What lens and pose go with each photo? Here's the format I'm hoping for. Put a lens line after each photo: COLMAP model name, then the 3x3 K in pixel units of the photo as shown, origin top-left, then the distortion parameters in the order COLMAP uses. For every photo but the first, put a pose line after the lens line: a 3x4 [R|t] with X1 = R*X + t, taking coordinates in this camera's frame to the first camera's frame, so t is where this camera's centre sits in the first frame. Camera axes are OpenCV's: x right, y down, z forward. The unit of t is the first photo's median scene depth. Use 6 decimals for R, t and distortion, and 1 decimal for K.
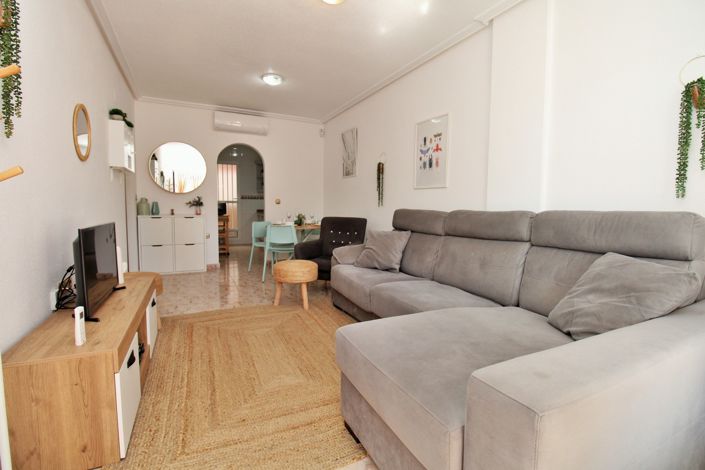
lens RADIAL K [[329.5, 0, 359.5], [0, 329.5, 231.8], [0, 0, 1]] dist [0.000095, -0.000630]
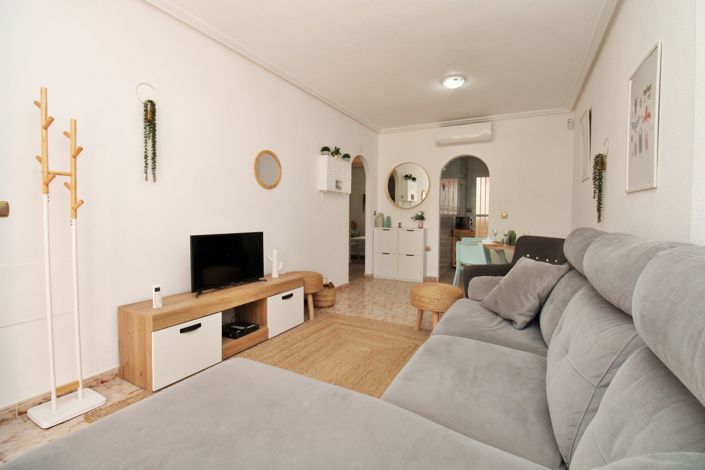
lens RADIAL K [[329.5, 0, 359.5], [0, 329.5, 231.8], [0, 0, 1]] dist [0.000095, -0.000630]
pose [[0.585136, 0.036329, -0.810121, 0.392850], [-0.068436, 0.997644, -0.004692, -0.033138], [0.808042, 0.058187, 0.586244, 0.331203]]
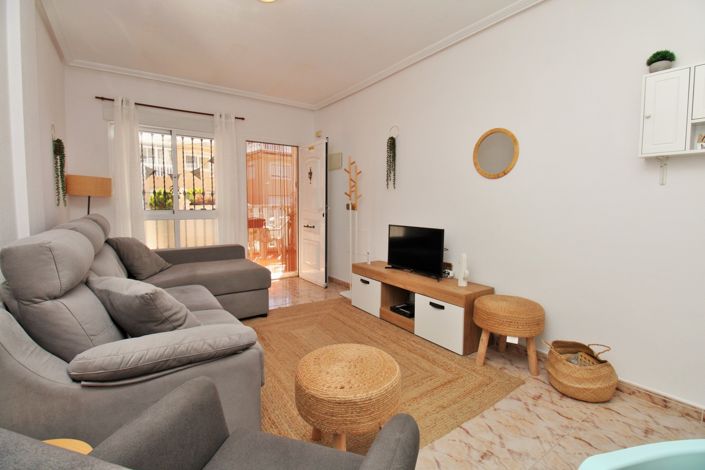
lens RADIAL K [[329.5, 0, 359.5], [0, 329.5, 231.8], [0, 0, 1]] dist [0.000095, -0.000630]
pose [[-0.989647, -0.010130, -0.143167, -0.150266], [-0.032813, 0.987056, 0.156981, -0.136058], [0.139724, 0.160054, -0.977169, 1.419387]]
